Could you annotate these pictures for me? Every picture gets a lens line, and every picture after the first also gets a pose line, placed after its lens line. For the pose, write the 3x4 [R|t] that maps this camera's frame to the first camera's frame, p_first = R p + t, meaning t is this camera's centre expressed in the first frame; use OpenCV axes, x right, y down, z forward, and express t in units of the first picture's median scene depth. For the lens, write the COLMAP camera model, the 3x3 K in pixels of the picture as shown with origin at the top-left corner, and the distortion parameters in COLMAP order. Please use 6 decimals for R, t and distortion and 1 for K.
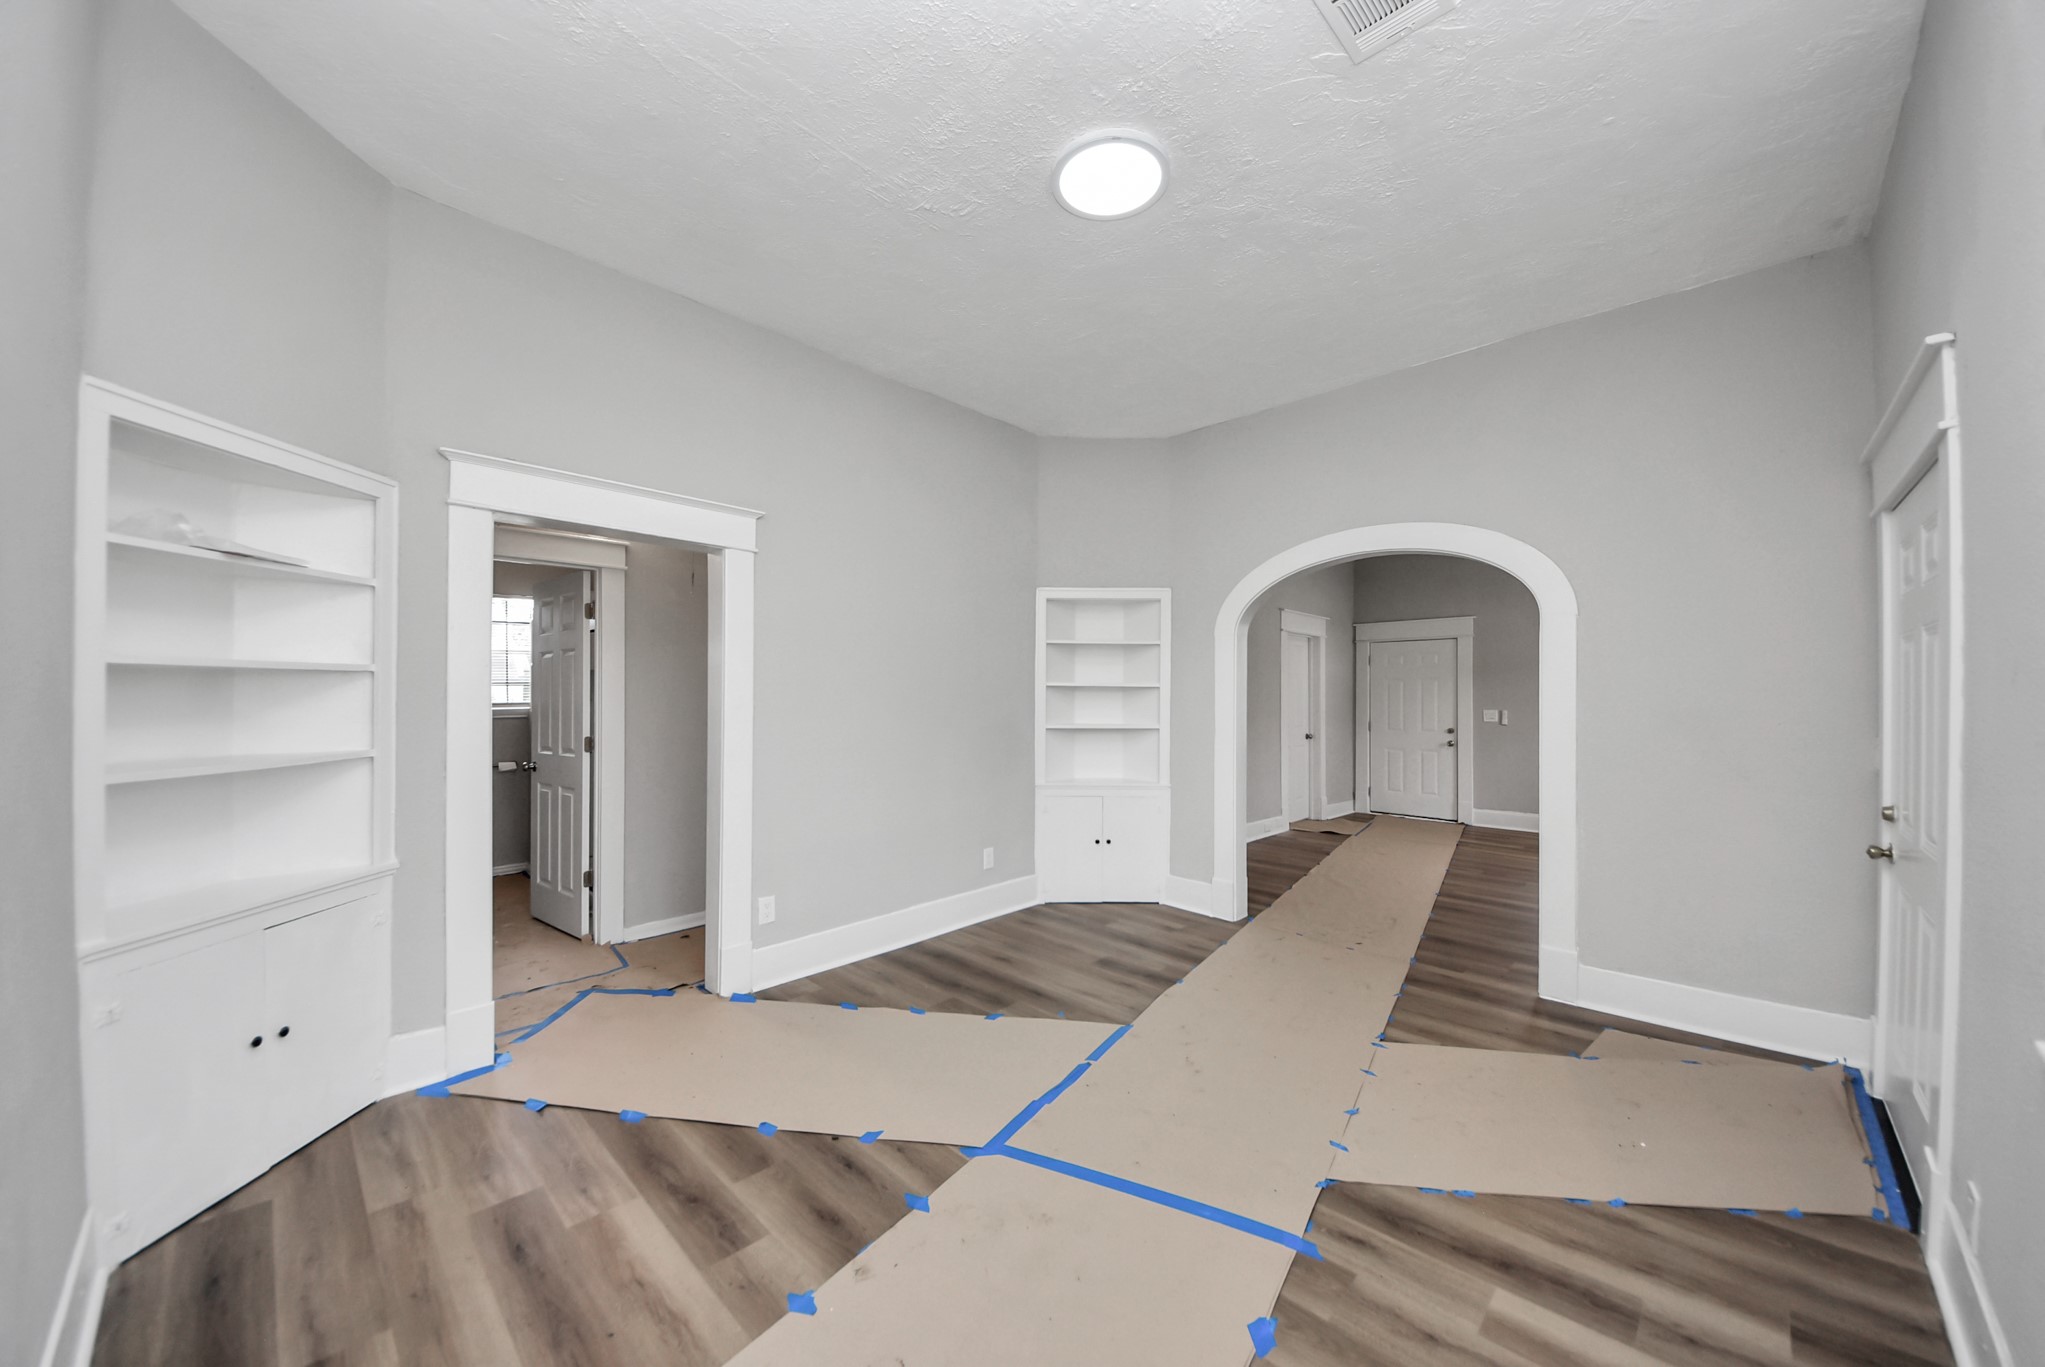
lens RADIAL K [[724.9, 0, 1037.7], [0, 724.9, 692.7], [0, 0, 1]] dist [0.048141, -0.030208]
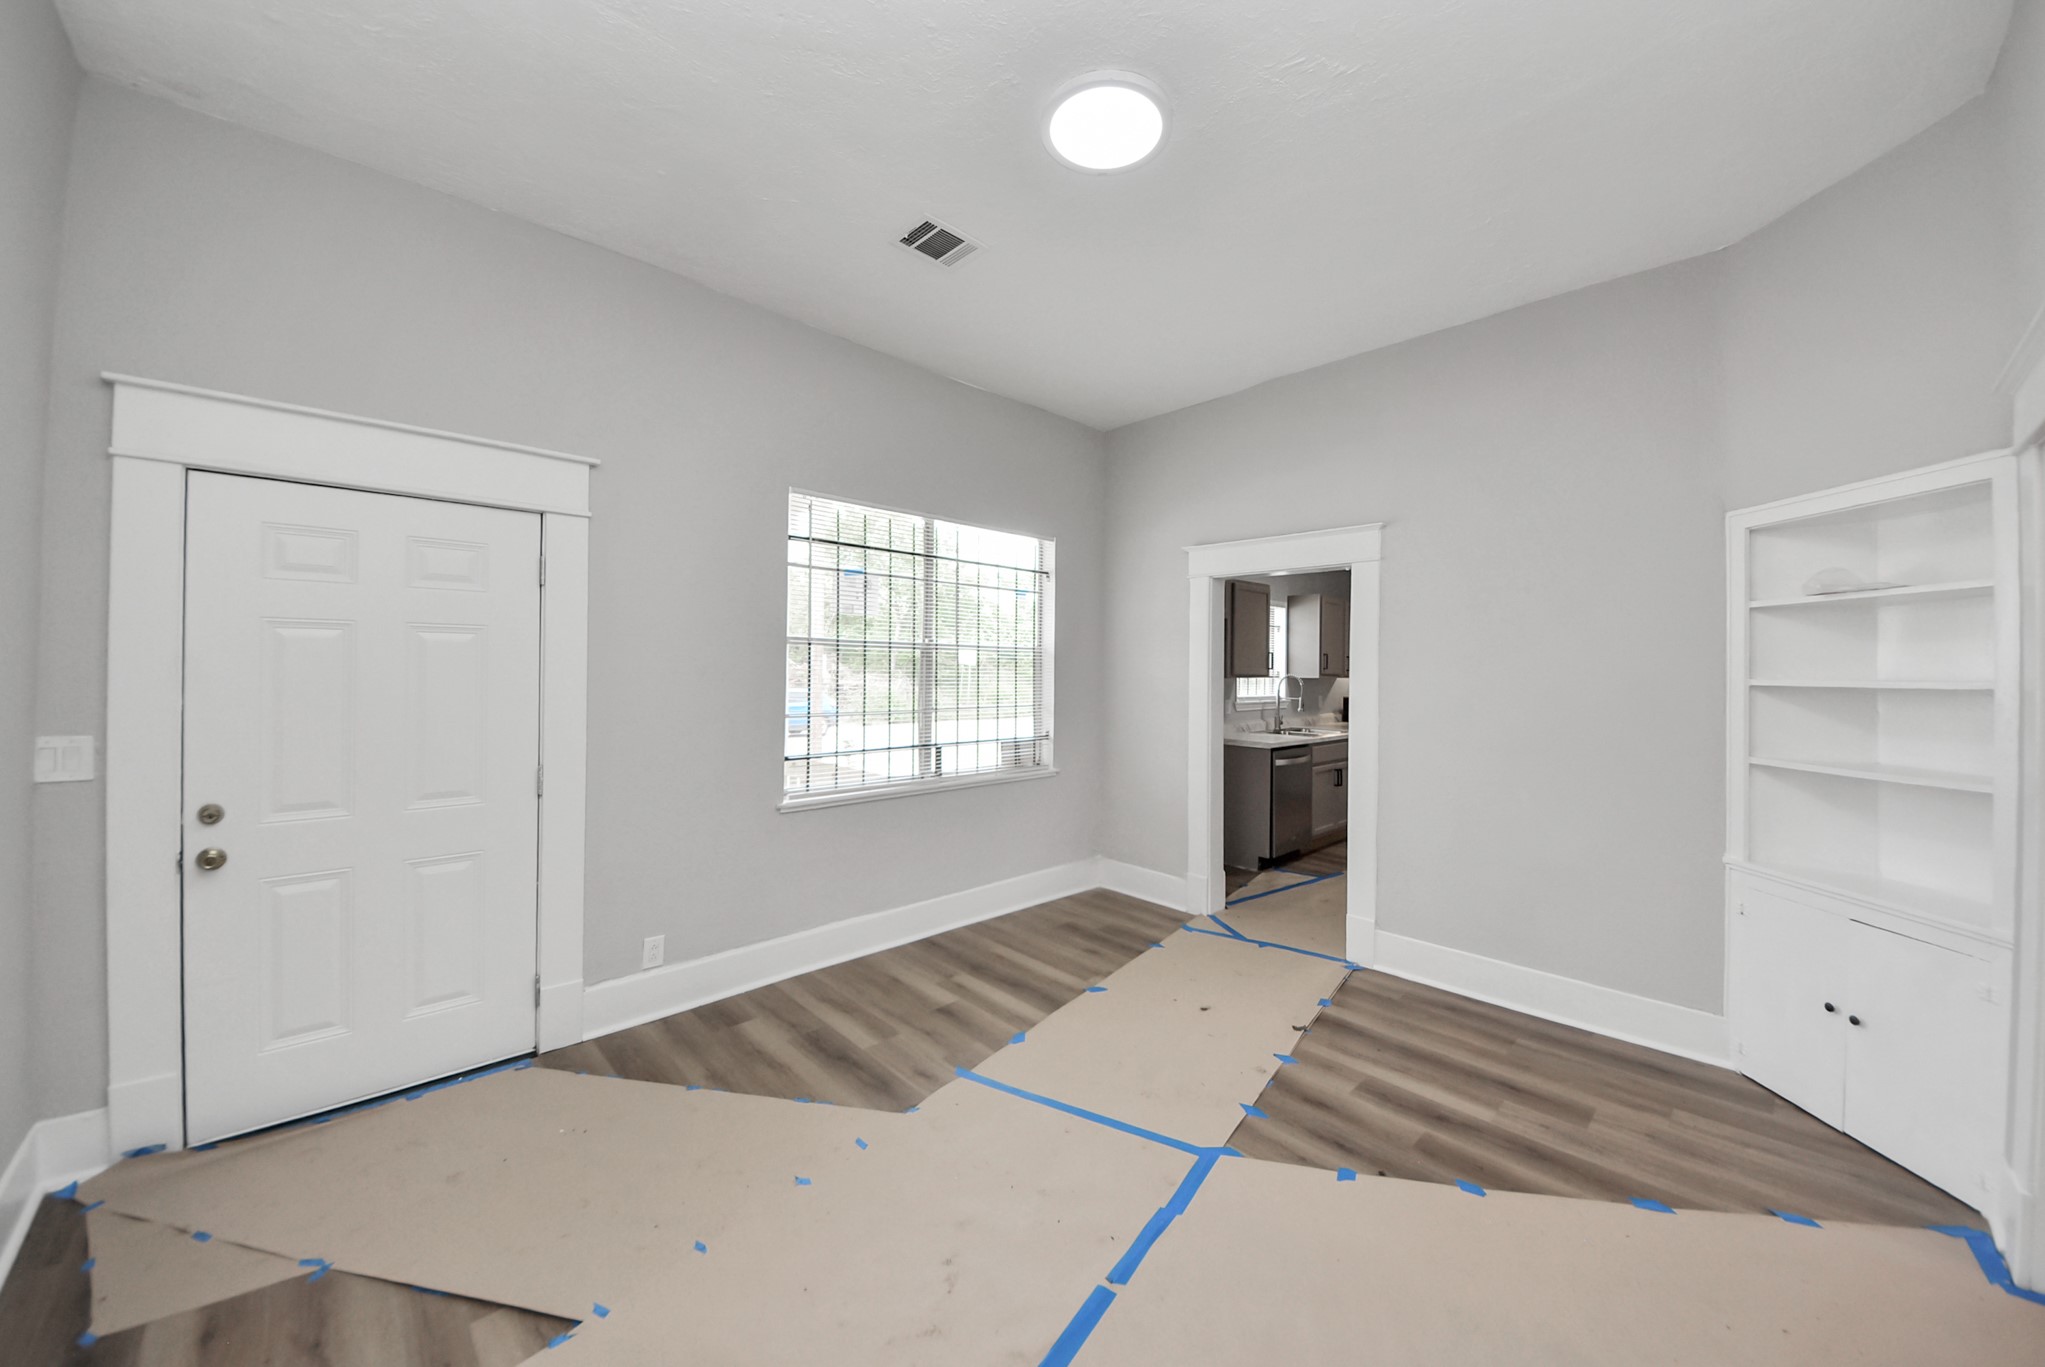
lens RADIAL K [[739.8, 0, 1036.5], [0, 739.8, 658.9], [0, 0, 1]] dist [0.032446, -0.024935]
pose [[-0.998989, -0.022105, 0.039136, 0.132090], [-0.022665, 0.999646, -0.013919, -0.027292], [-0.038814, -0.014792, -0.999137, 1.826460]]
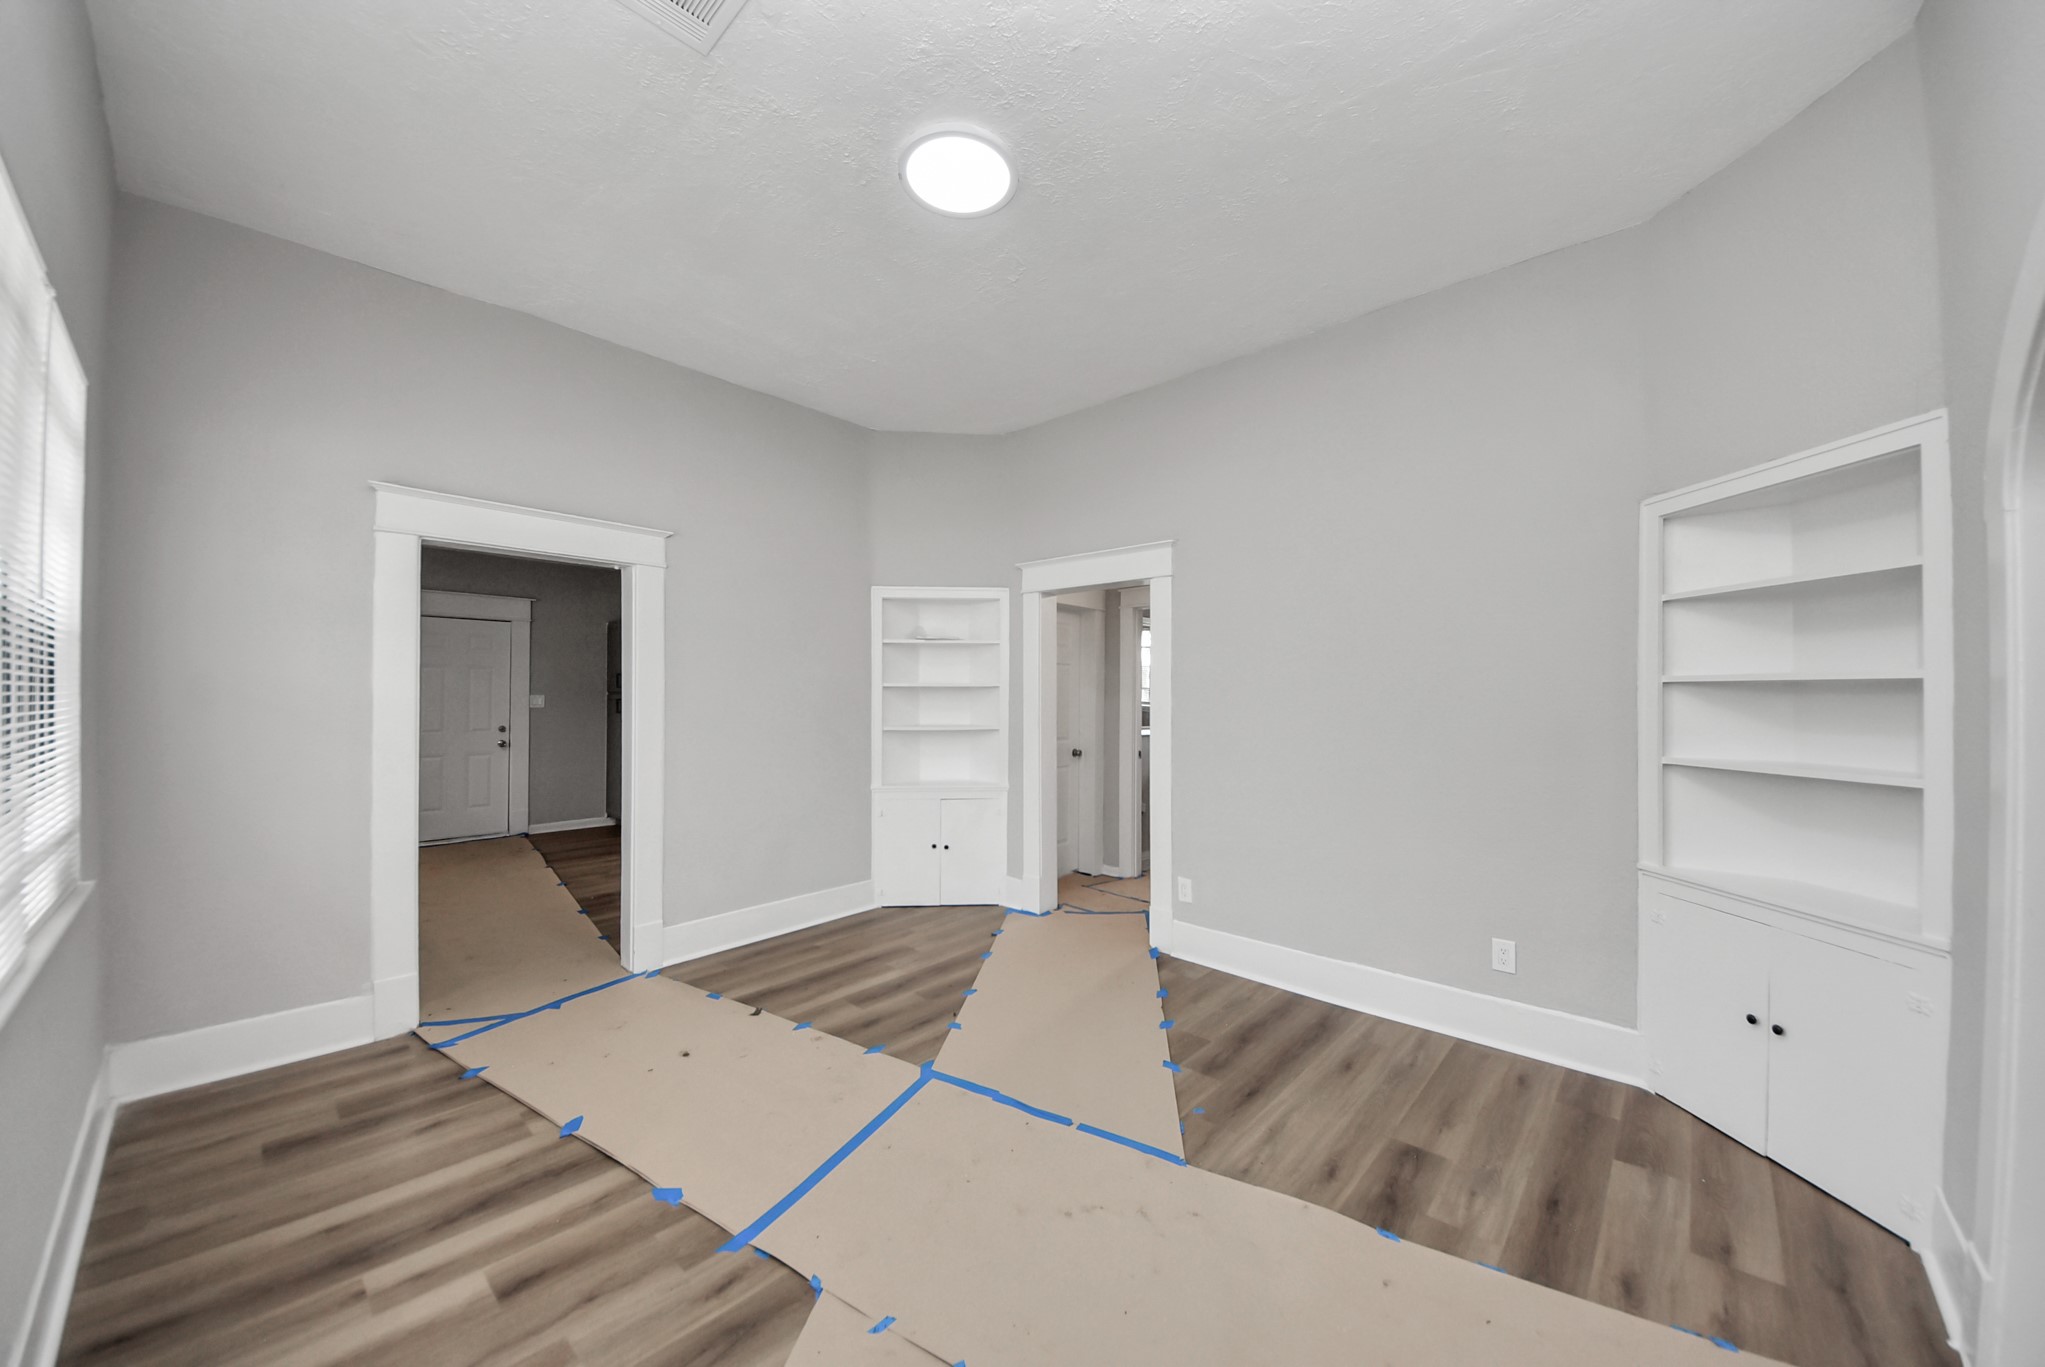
lens RADIAL K [[724.9, 0, 1037.7], [0, 724.9, 692.7], [0, 0, 1]] dist [0.048141, -0.030208]
pose [[0.032883, -0.007557, -0.999431, 1.035599], [-0.001929, 0.999969, -0.007624, 0.003014], [0.999457, 0.002178, 0.032867, 1.025016]]
